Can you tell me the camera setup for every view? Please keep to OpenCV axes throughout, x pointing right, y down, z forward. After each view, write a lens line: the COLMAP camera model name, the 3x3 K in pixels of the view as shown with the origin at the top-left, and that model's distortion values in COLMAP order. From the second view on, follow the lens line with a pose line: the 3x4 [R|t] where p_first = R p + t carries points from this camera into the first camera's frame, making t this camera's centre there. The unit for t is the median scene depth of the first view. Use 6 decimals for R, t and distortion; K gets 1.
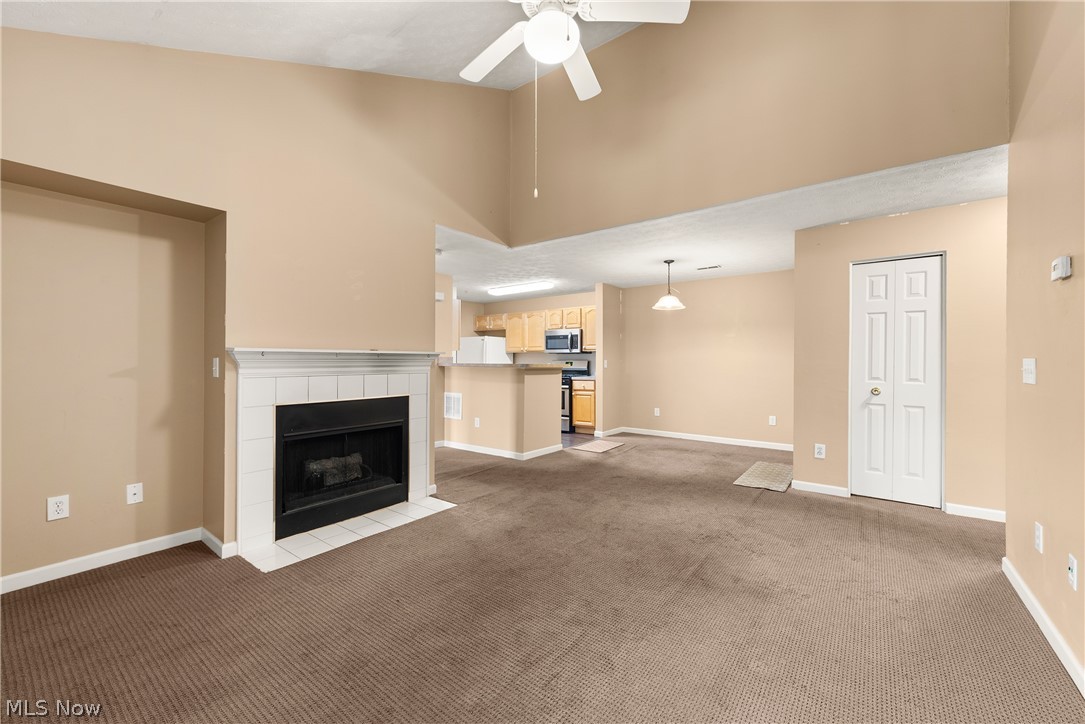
lens RADIAL K [[429.7, 0, 541.7], [0, 429.7, 362.2], [0, 0, 1]] dist [0.007294, -0.000134]
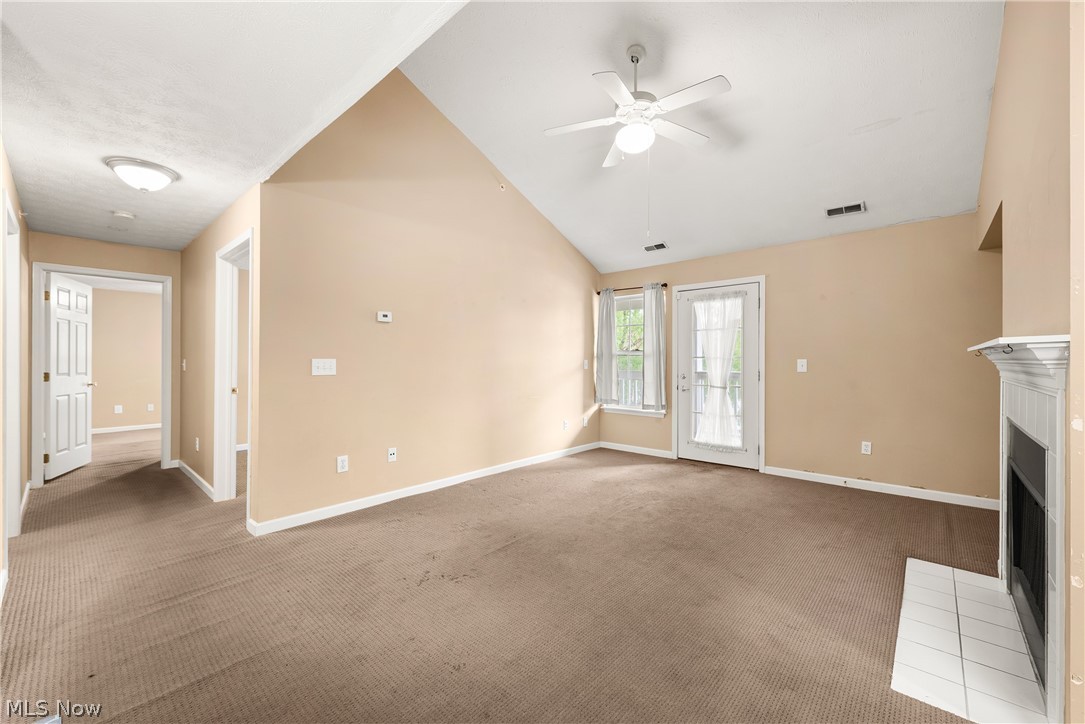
lens RADIAL K [[429.7, 0, 541.7], [0, 429.7, 362.2], [0, 0, 1]] dist [0.007294, -0.000134]
pose [[-0.996731, -0.002082, 0.080770, 0.110017], [-0.001386, 0.999961, 0.008672, -0.006234], [-0.080785, 0.008532, -0.996695, 1.248561]]
